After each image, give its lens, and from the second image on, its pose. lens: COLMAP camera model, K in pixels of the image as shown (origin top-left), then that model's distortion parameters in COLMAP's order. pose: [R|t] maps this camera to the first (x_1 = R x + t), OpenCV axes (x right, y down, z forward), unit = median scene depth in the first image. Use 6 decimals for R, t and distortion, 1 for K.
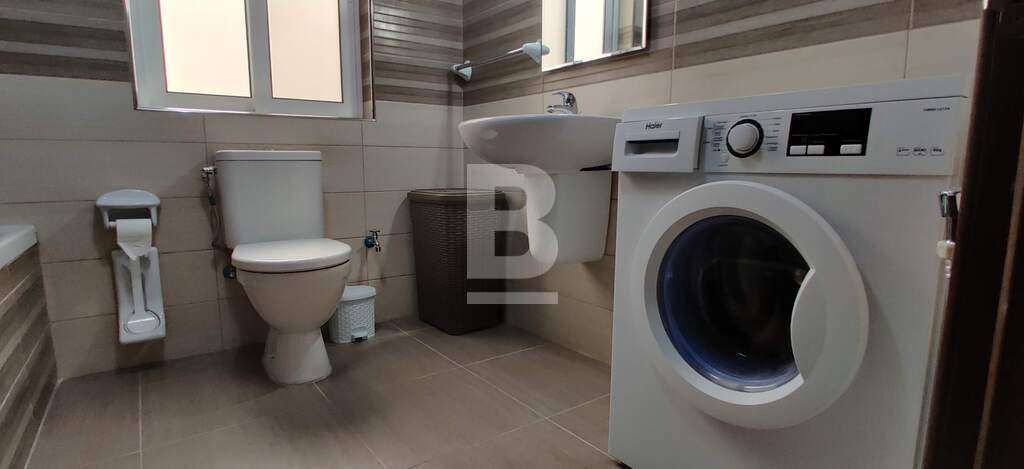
lens RADIAL K [[517.2, 0, 507.5], [0, 517.2, 234.2], [0, 0, 1]] dist [0.000367, -0.000024]
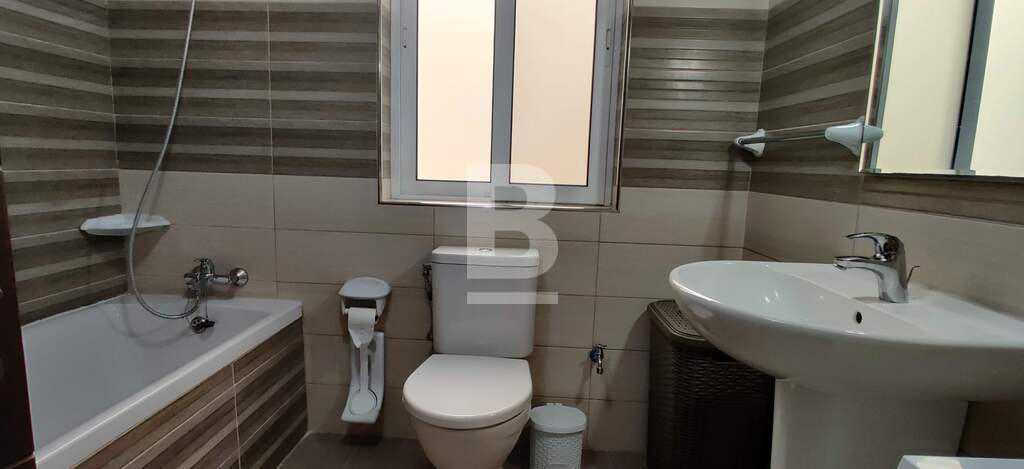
lens RADIAL K [[517.2, 0, 507.5], [0, 517.2, 234.2], [0, 0, 1]] dist [0.000367, -0.000024]
pose [[0.782322, 0.115801, -0.612015, 0.131654], [-0.117913, 0.992333, 0.037037, -0.237159], [0.611611, 0.043189, 0.789979, 0.315731]]
